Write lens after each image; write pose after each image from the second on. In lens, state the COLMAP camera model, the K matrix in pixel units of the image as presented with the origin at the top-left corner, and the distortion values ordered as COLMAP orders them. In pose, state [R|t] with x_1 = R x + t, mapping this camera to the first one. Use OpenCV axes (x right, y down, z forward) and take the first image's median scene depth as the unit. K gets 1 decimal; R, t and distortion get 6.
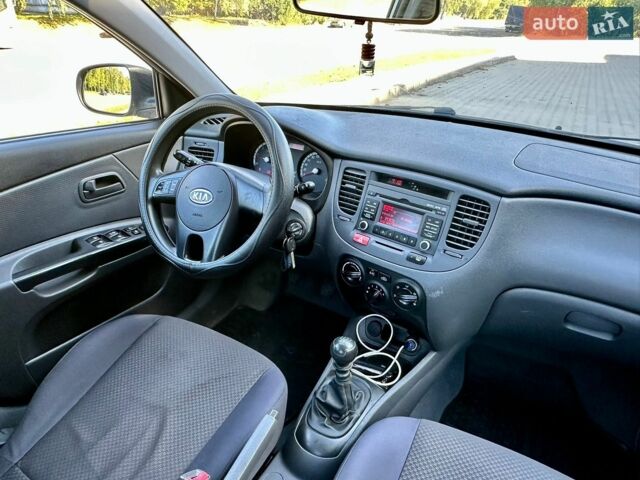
lens RADIAL K [[440.3, 0, 305.1], [0, 440.3, 239.3], [0, 0, 1]] dist [-0.000667, -0.002600]
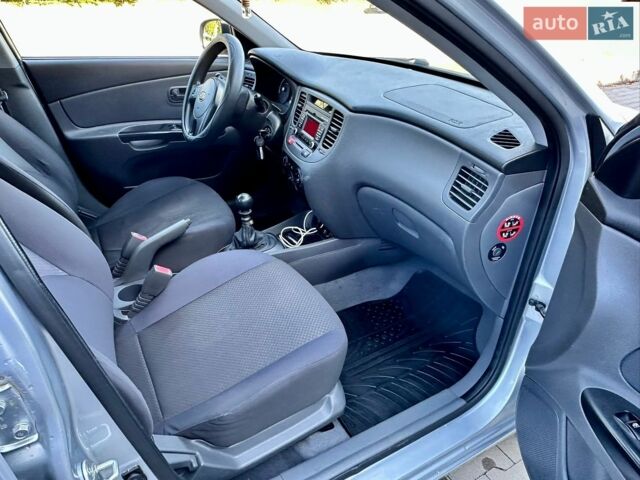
lens RADIAL K [[440.3, 0, 305.1], [0, 440.3, 239.3], [0, 0, 1]] dist [-0.000667, -0.002600]
pose [[0.867689, 0.237698, -0.436595, 0.873962], [-0.216729, 0.971292, 0.098079, 0.162666], [0.447375, 0.009521, 0.894296, -0.264823]]
